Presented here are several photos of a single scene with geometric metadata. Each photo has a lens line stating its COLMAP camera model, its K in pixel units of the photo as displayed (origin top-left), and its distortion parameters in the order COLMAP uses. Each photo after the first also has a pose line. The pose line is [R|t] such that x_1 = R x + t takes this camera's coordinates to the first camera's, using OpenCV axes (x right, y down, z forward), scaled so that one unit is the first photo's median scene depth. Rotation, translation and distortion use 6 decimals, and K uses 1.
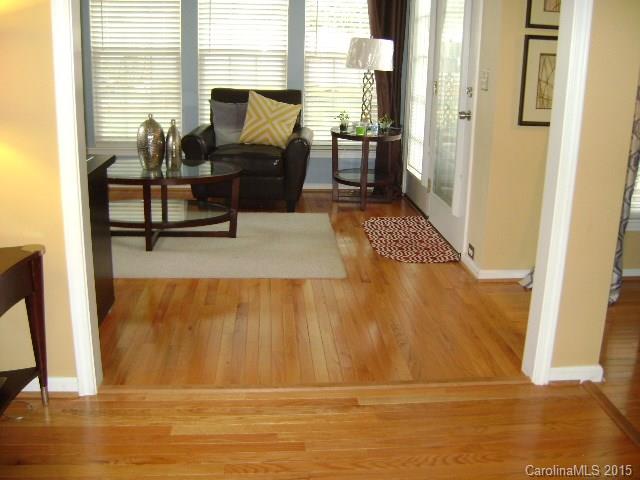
lens RADIAL K [[660.2, 0, 319.2], [0, 660.2, 238.9], [0, 0, 1]] dist [-0.128632, 0.000000]
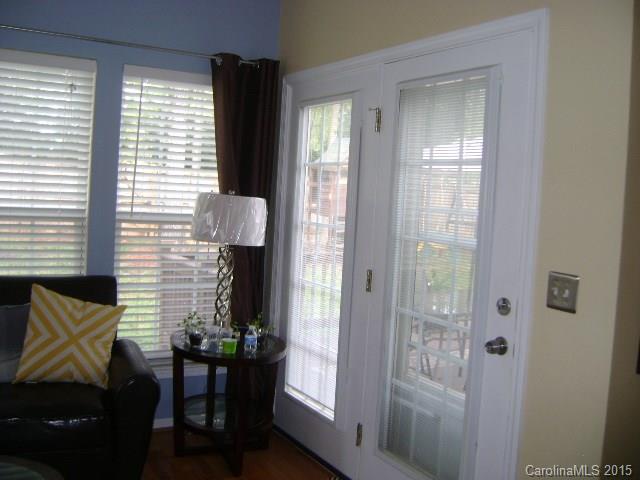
lens RADIAL K [[660.2, 0, 321.2], [0, 660.2, 240.2], [0, 0, 1]] dist [-0.128632, 0.000000]
pose [[0.899053, -0.000716, 0.437839, -0.124538], [0.087076, 0.980316, -0.177197, -0.145662], [-0.429094, 0.197435, 0.881418, 0.410742]]
